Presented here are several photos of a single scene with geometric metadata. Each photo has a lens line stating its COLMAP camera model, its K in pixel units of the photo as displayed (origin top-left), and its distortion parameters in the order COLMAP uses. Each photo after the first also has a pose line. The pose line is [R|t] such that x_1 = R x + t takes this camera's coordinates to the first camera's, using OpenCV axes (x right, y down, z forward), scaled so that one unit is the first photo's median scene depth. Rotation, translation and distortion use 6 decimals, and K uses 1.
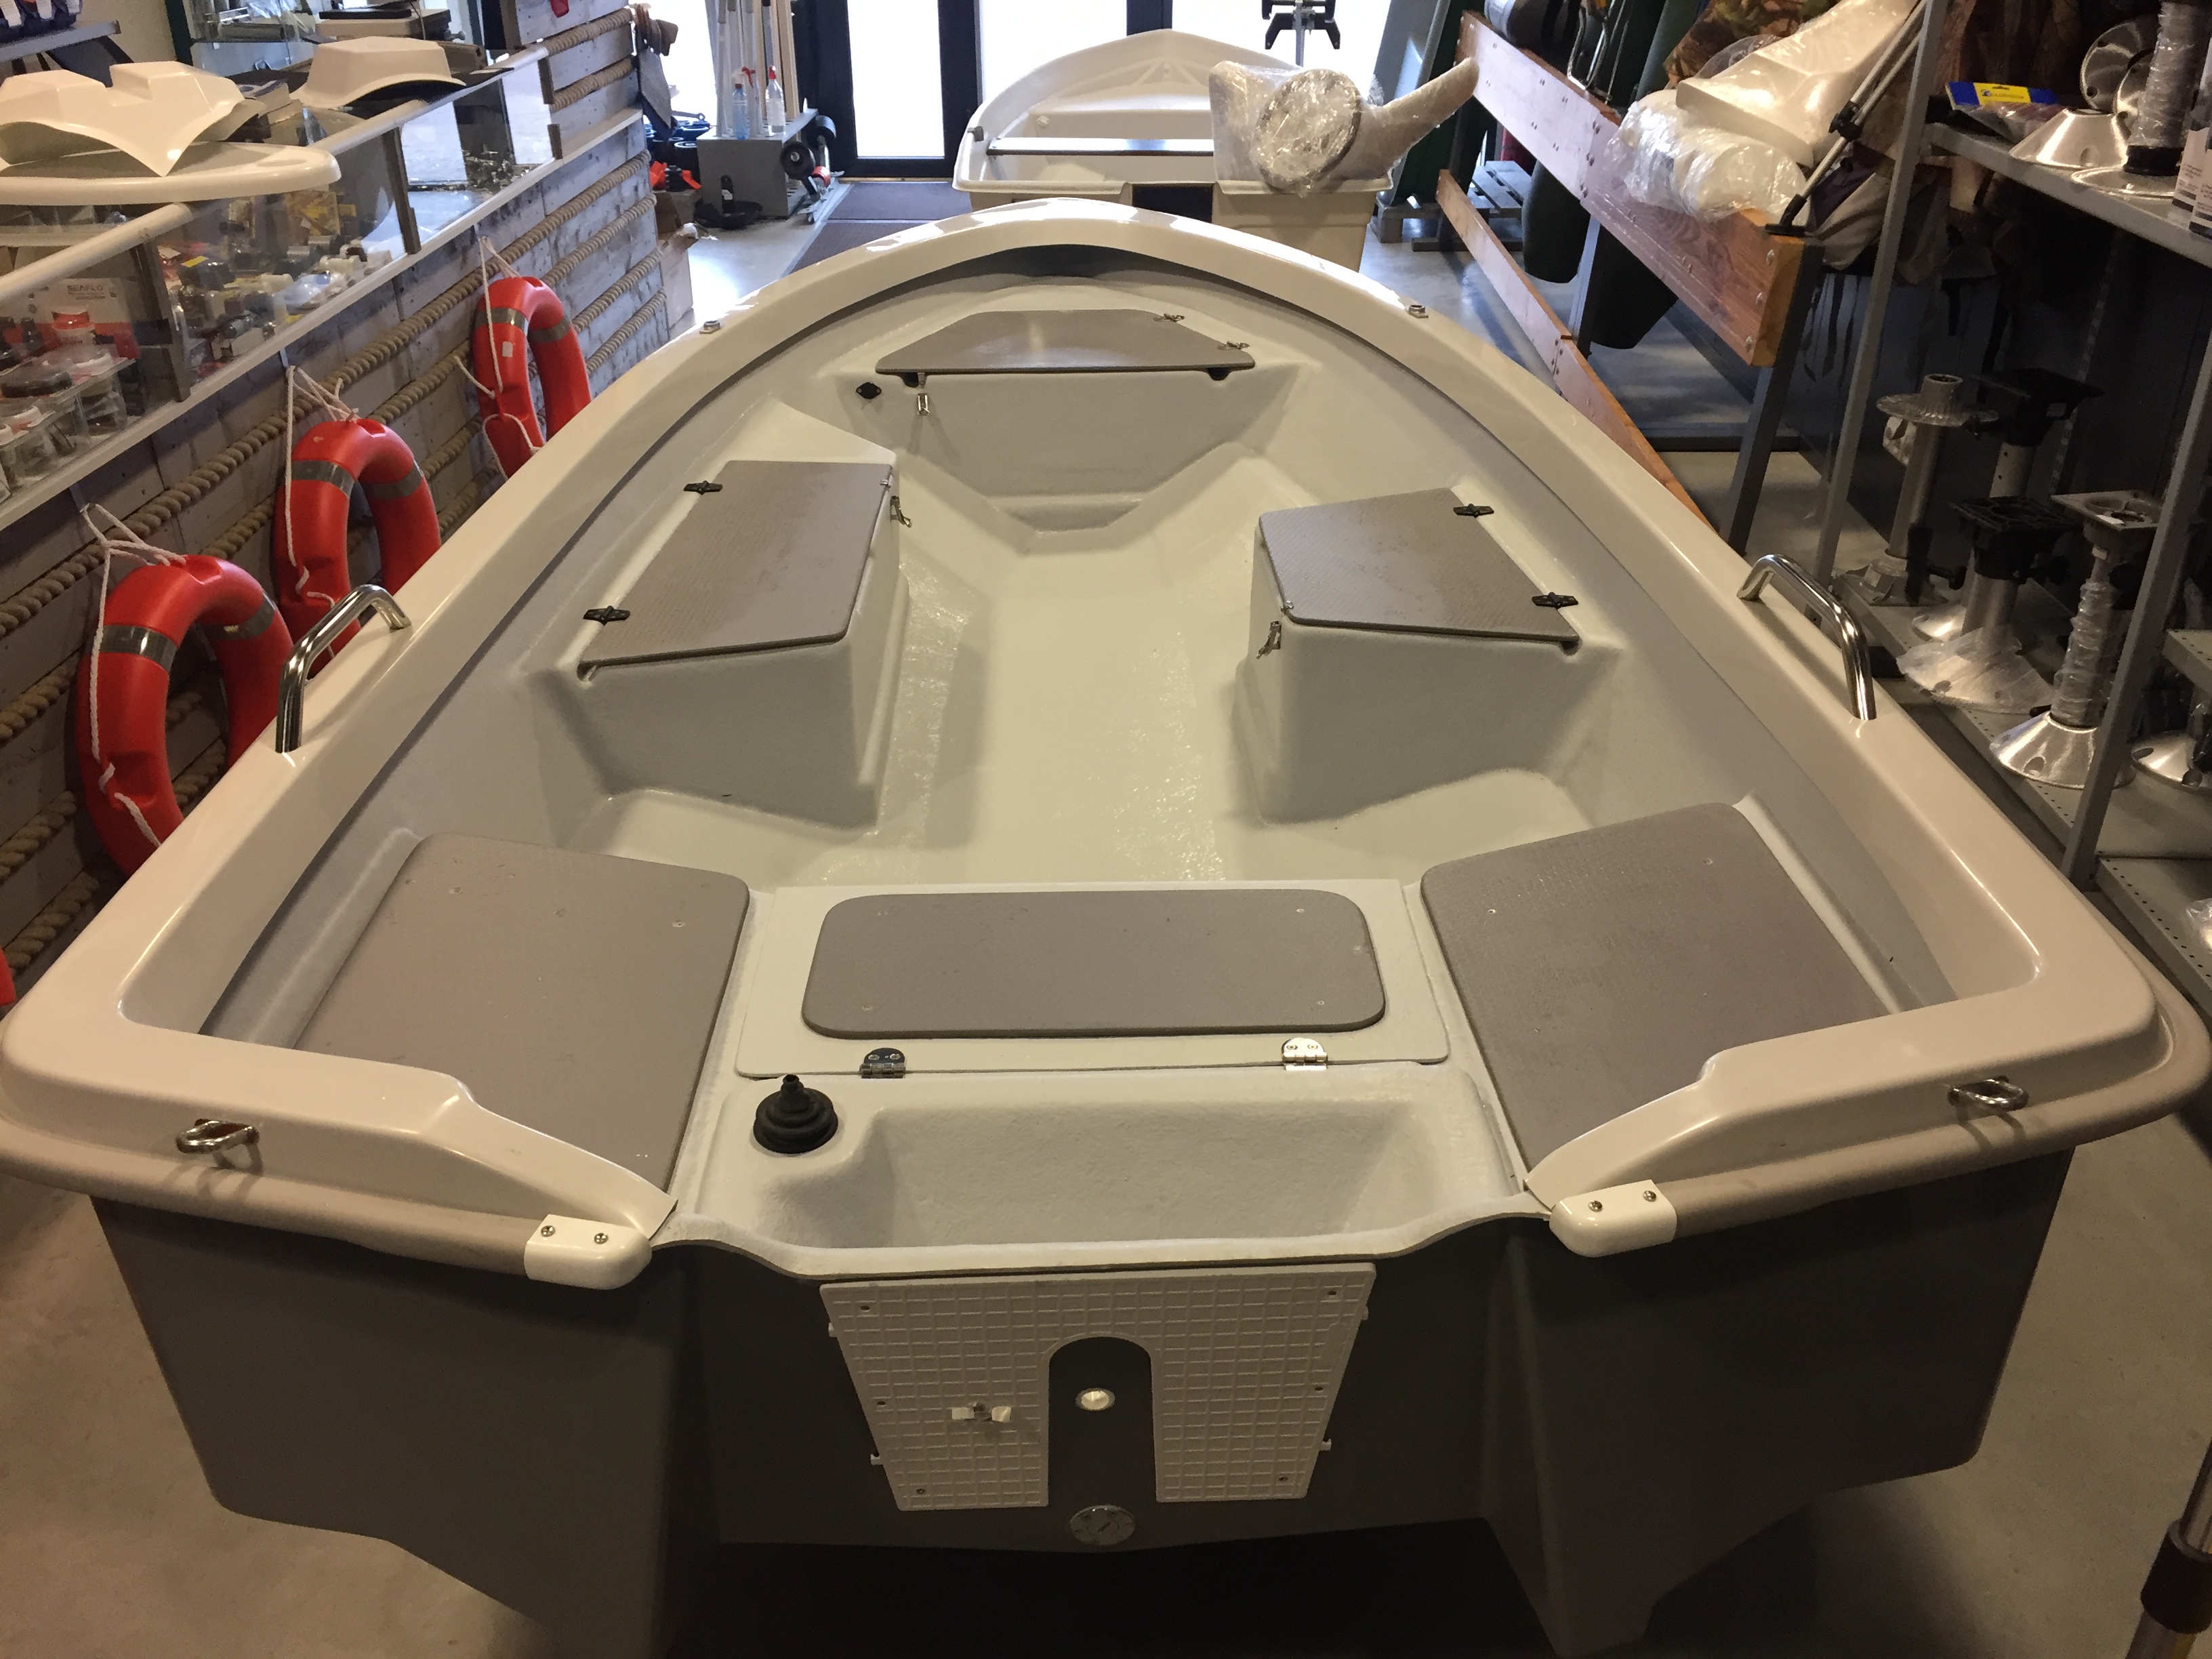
lens RADIAL K [[1894.1, 0, 1102.4], [0, 1894.1, 823.5], [0, 0, 1]] dist [0.084445, -0.128121]
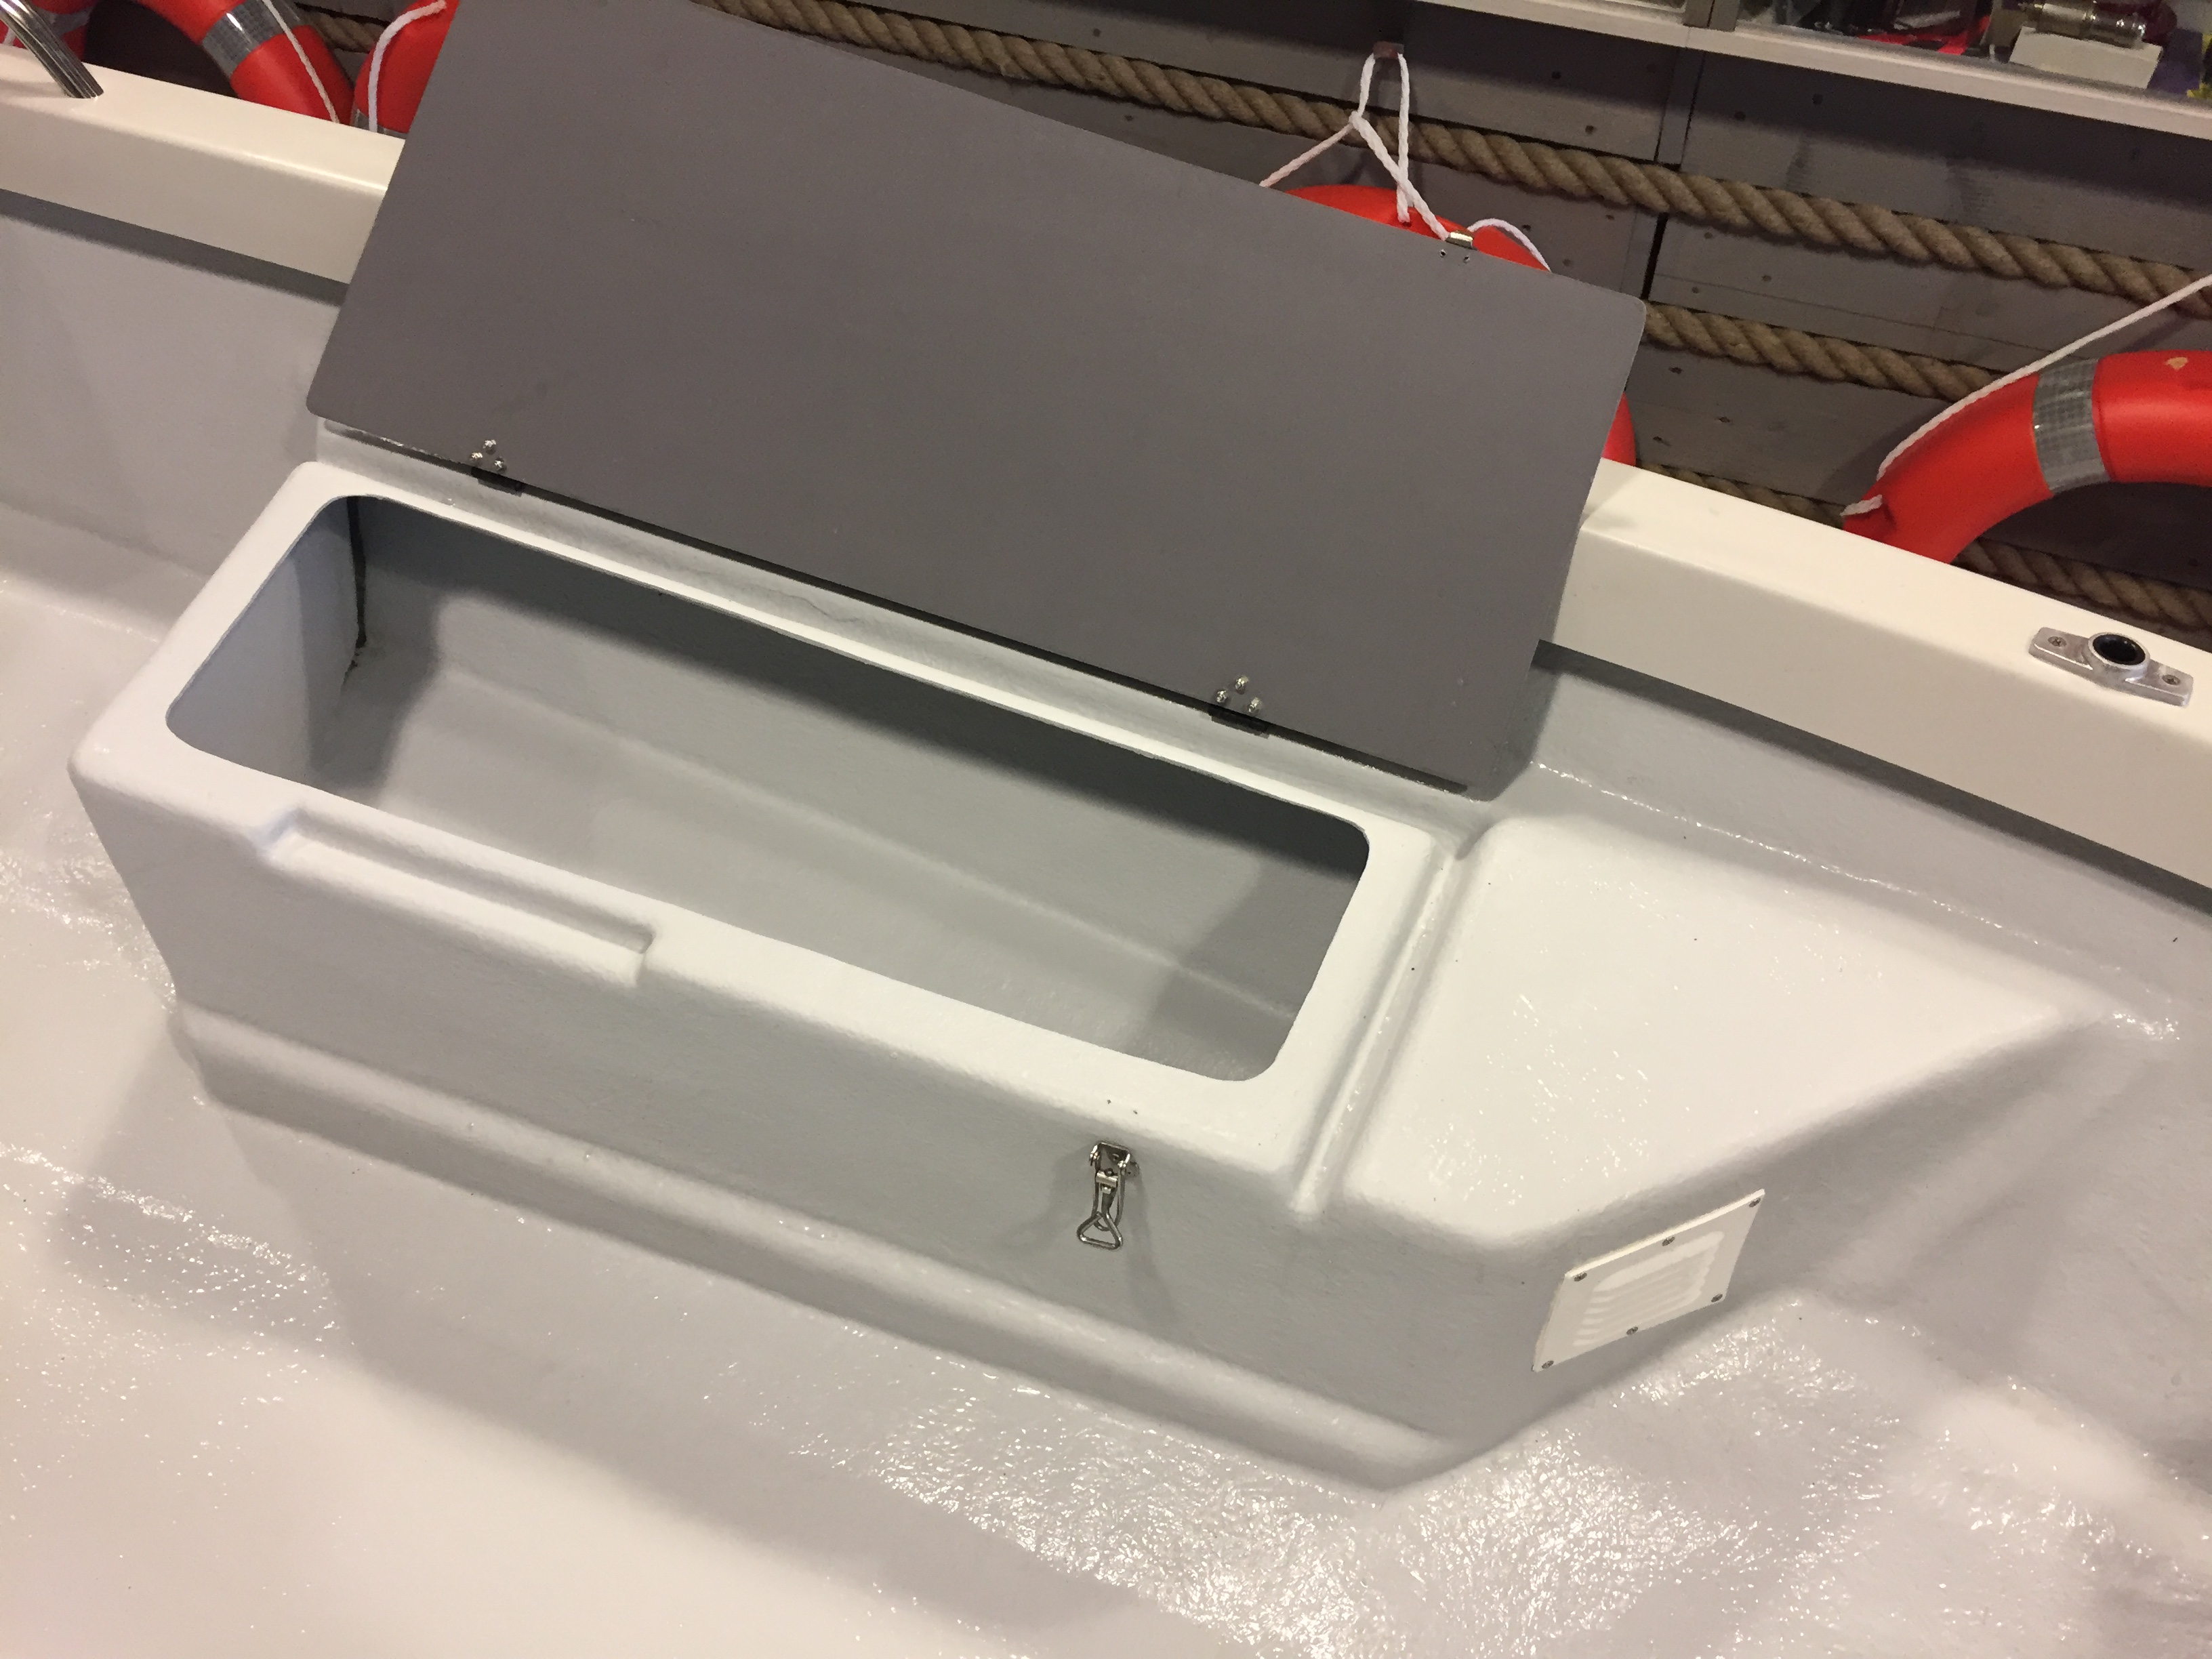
lens RADIAL K [[1894.1, 0, 1107.9], [0, 1894.1, 830.3], [0, 0, 1]] dist [0.084445, -0.128121]
pose [[-0.376604, 0.655668, -0.654423, 0.055596], [-0.449614, 0.488280, 0.747950, -0.410225], [0.809949, 0.575919, 0.110909, 0.897841]]
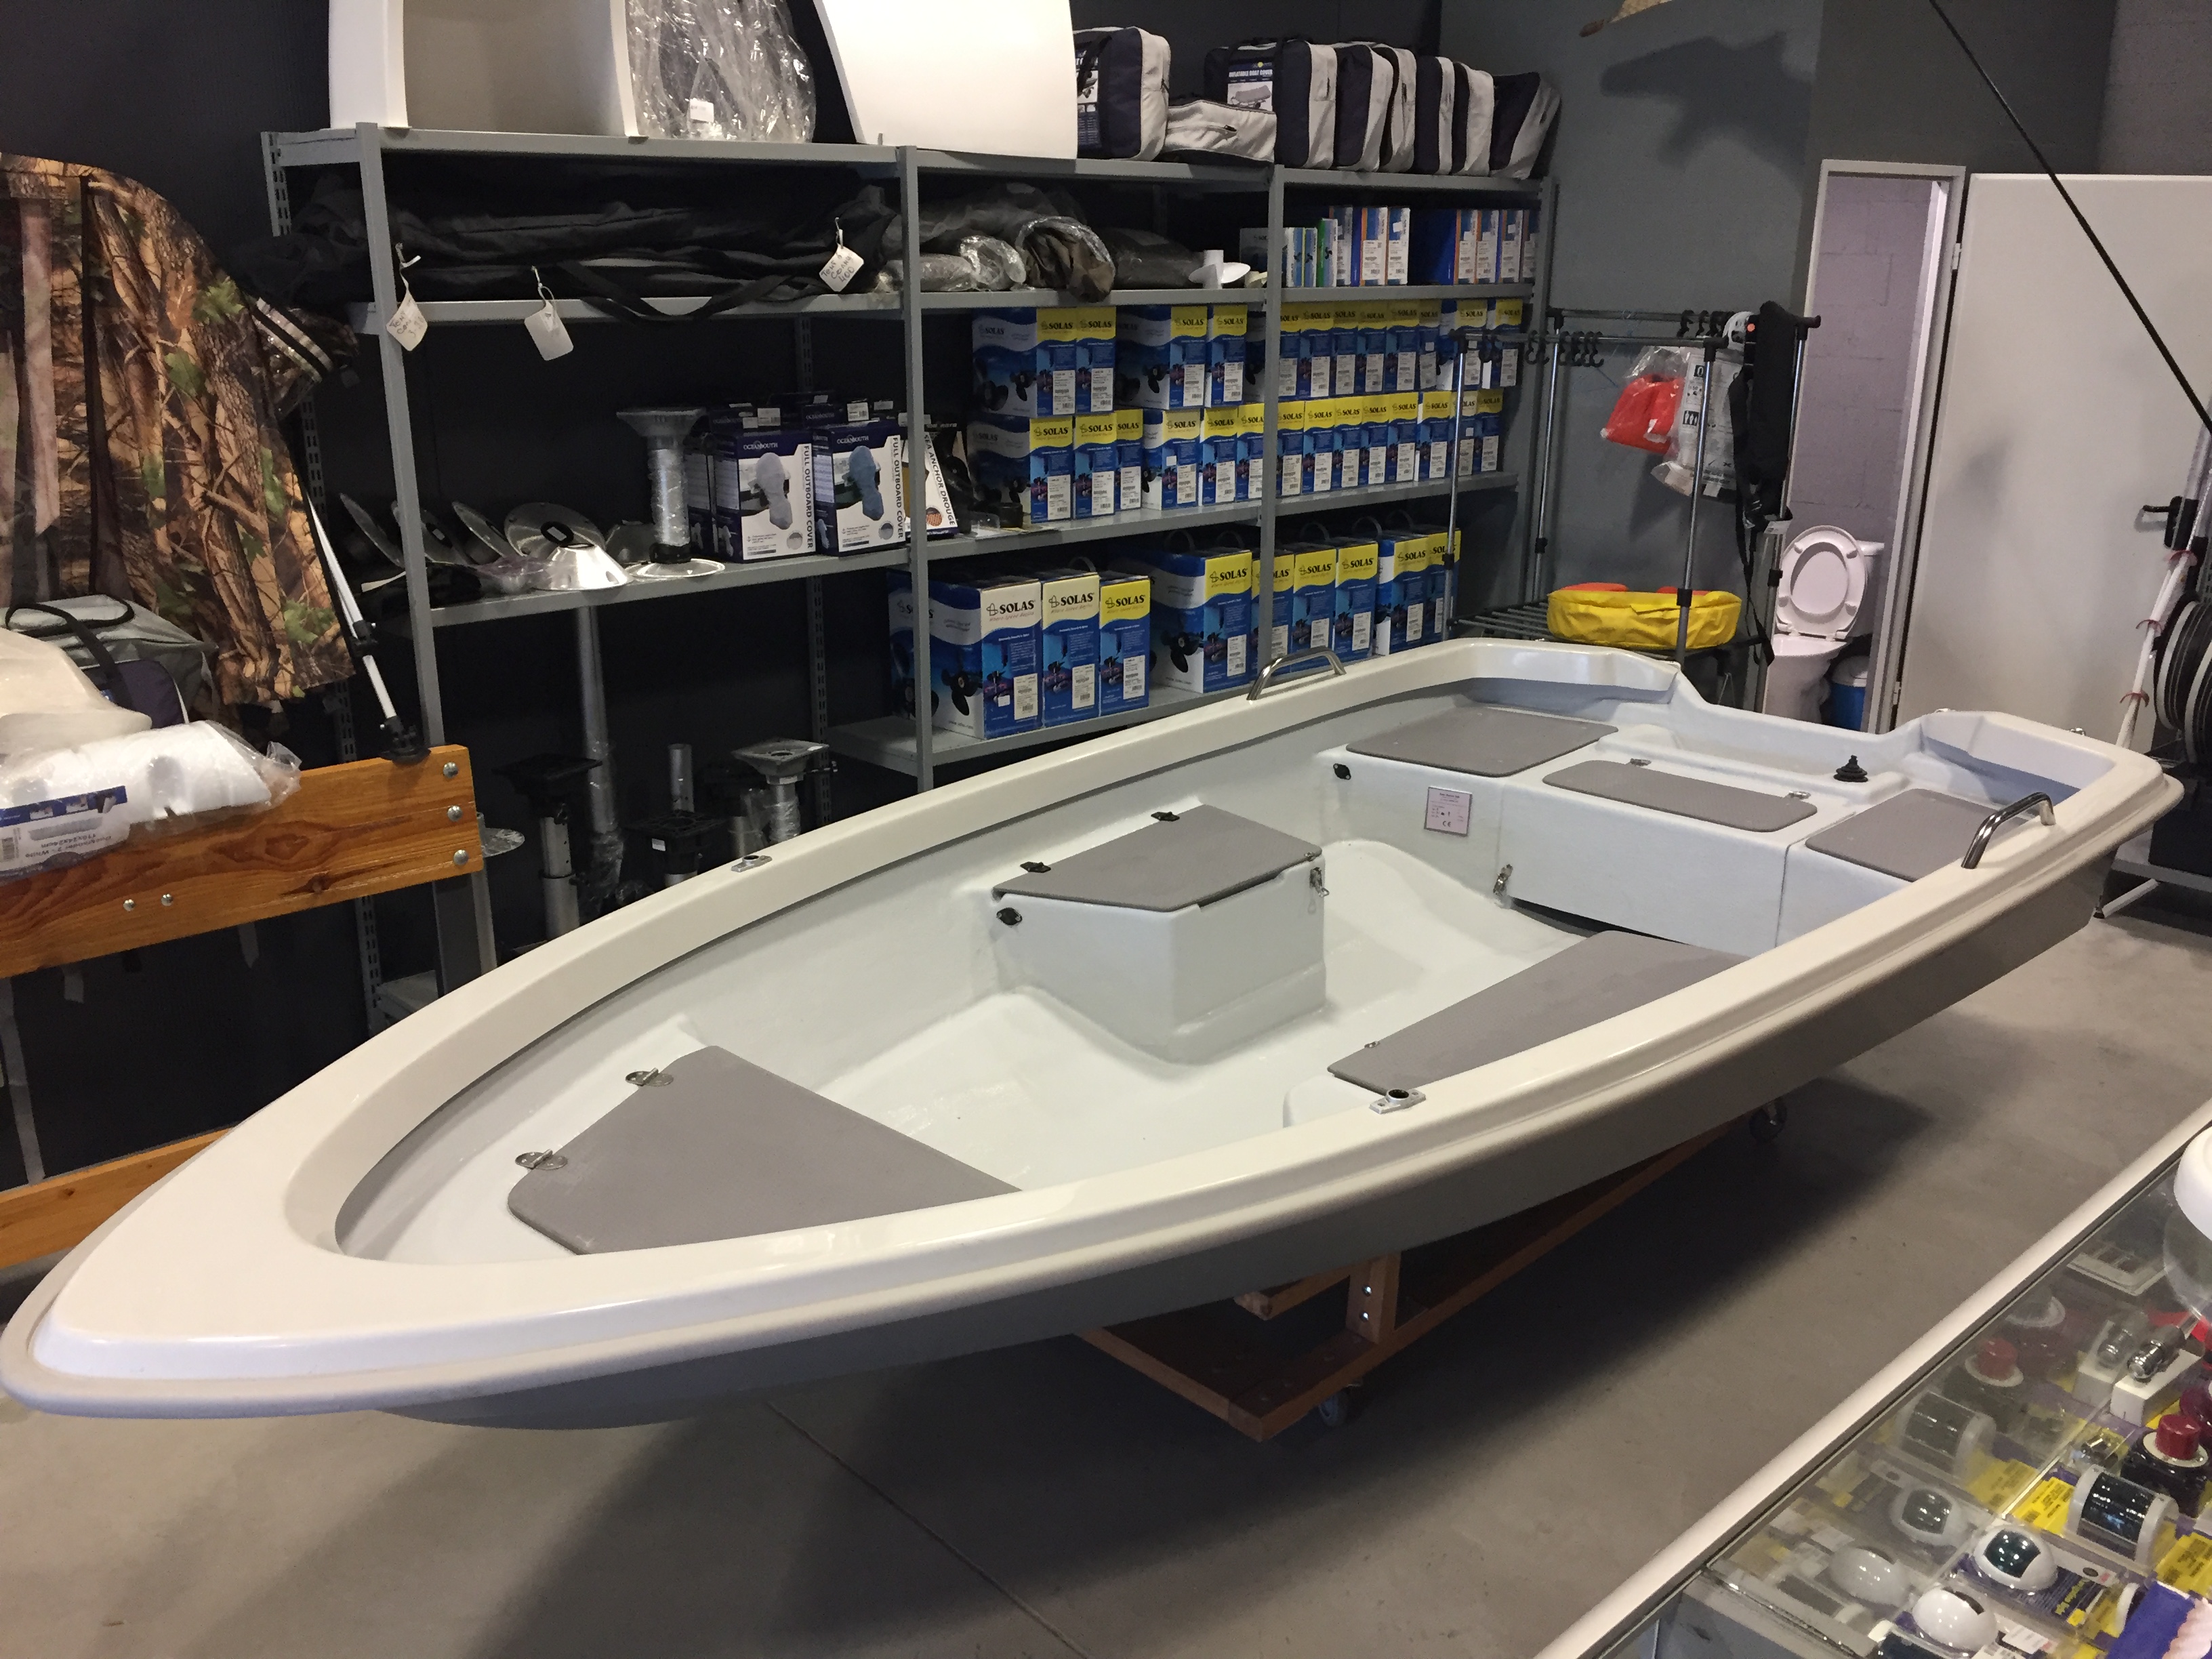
lens RADIAL K [[1894.1, 0, 1099.6], [0, 1894.1, 823.0], [0, 0, 1]] dist [0.084445, -0.128121]
pose [[-0.700341, -0.211268, 0.681828, -0.590625], [0.334899, 0.746290, 0.575234, -0.786041], [-0.630370, 0.631203, -0.451904, 1.362981]]
